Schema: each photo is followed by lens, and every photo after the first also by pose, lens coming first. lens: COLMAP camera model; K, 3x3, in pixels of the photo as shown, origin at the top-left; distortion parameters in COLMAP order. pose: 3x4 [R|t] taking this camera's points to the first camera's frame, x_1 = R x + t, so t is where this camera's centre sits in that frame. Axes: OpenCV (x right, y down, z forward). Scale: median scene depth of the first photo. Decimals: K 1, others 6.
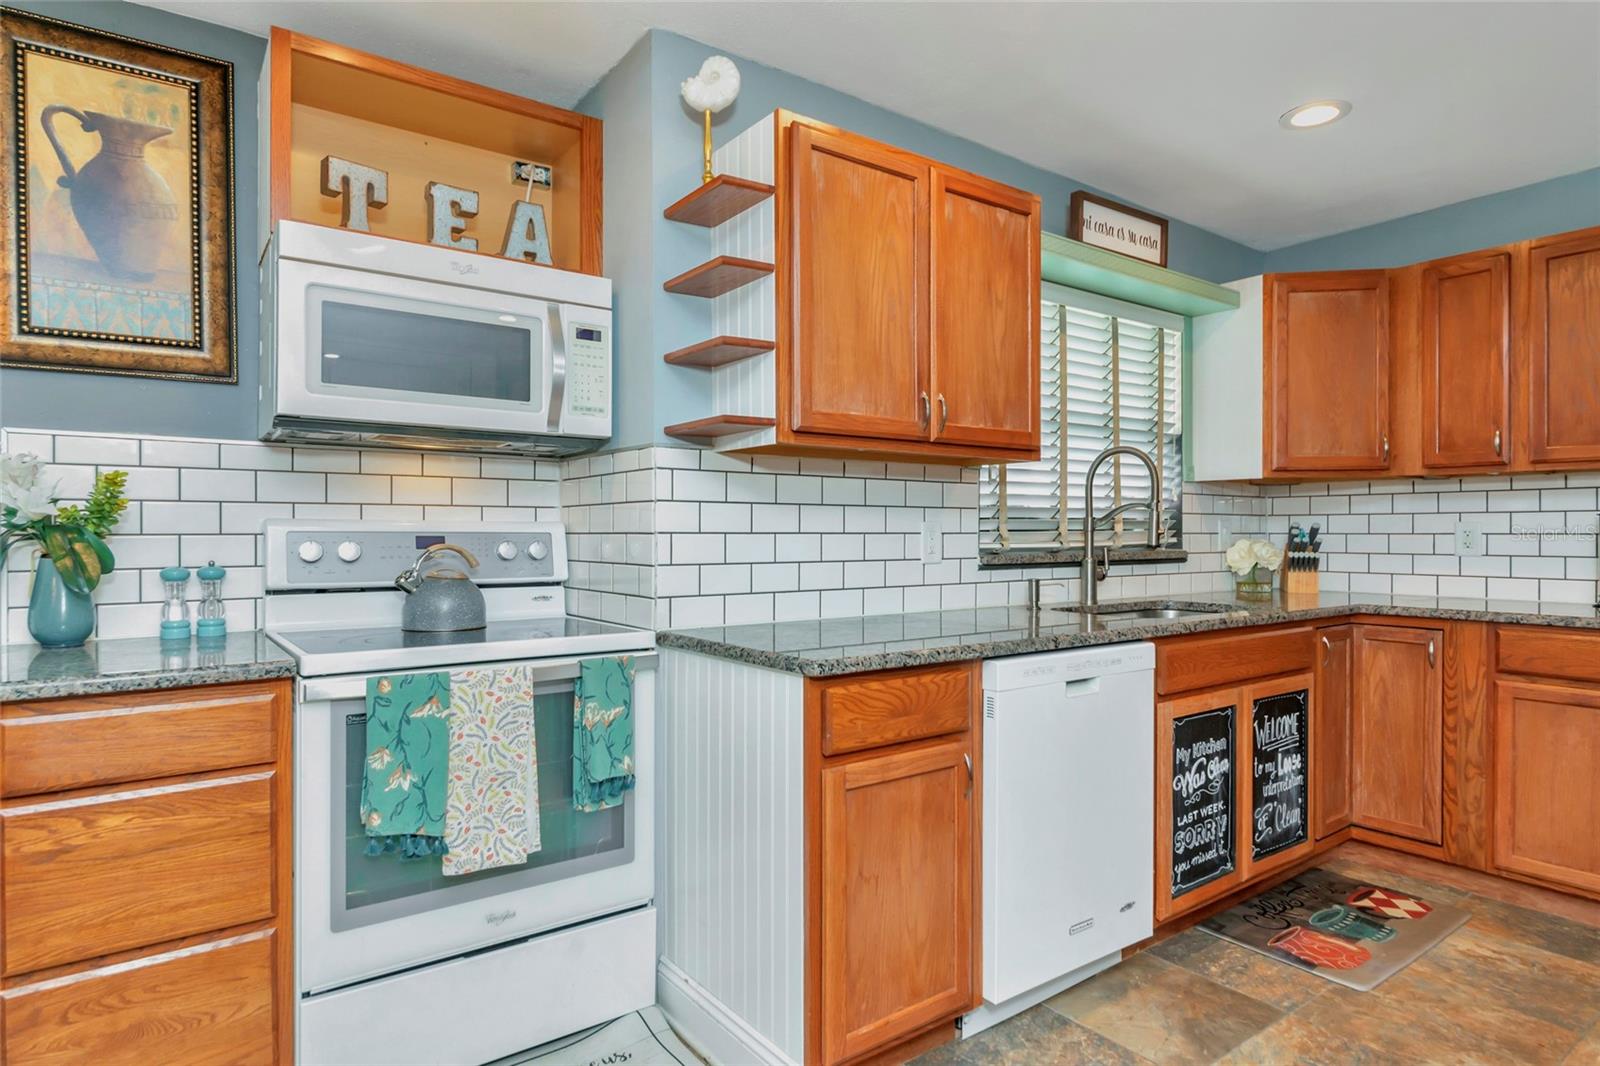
lens RADIAL K [[894.8, 0, 800.0], [0, 894.8, 533.0], [0, 0, 1]] dist [0.001137, 0.001552]
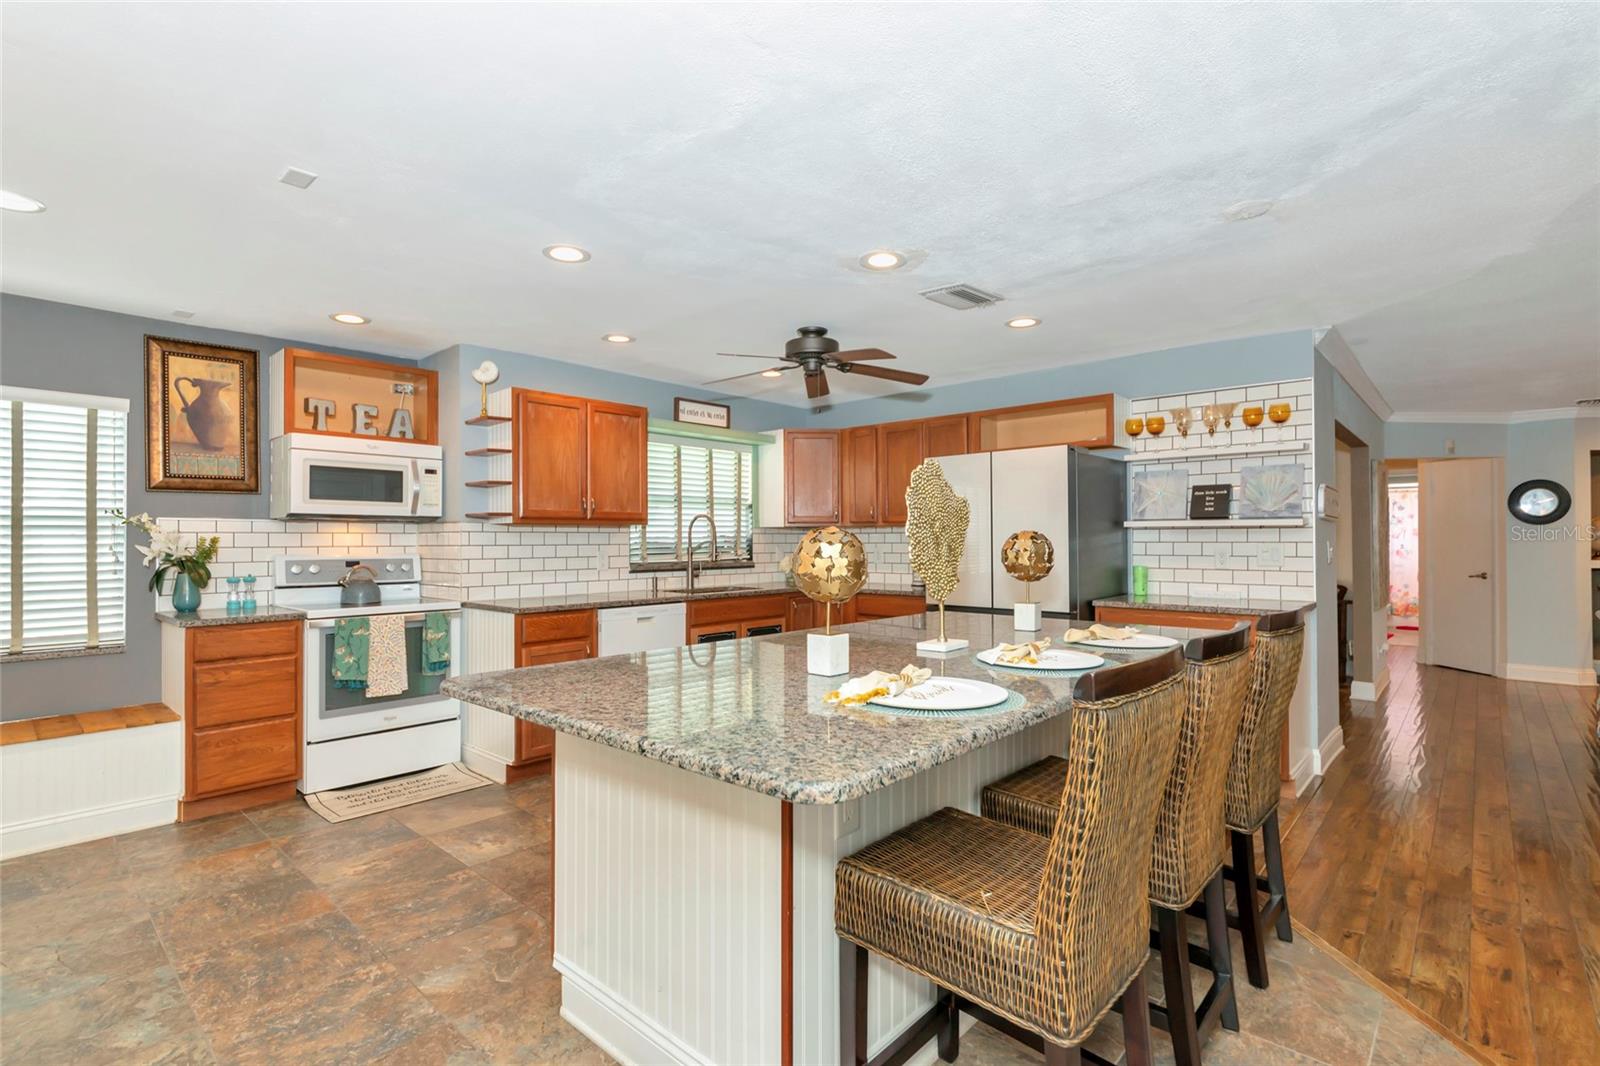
lens RADIAL K [[754.1, 0, 797.7], [0, 754.1, 531.1], [0, 0, 1]] dist [0.000444, -0.000217]
pose [[0.979732, -0.002100, 0.200300, 0.314563], [0.004740, 0.999908, -0.012699, -0.046284], [-0.200255, 0.013391, 0.979652, -1.138874]]
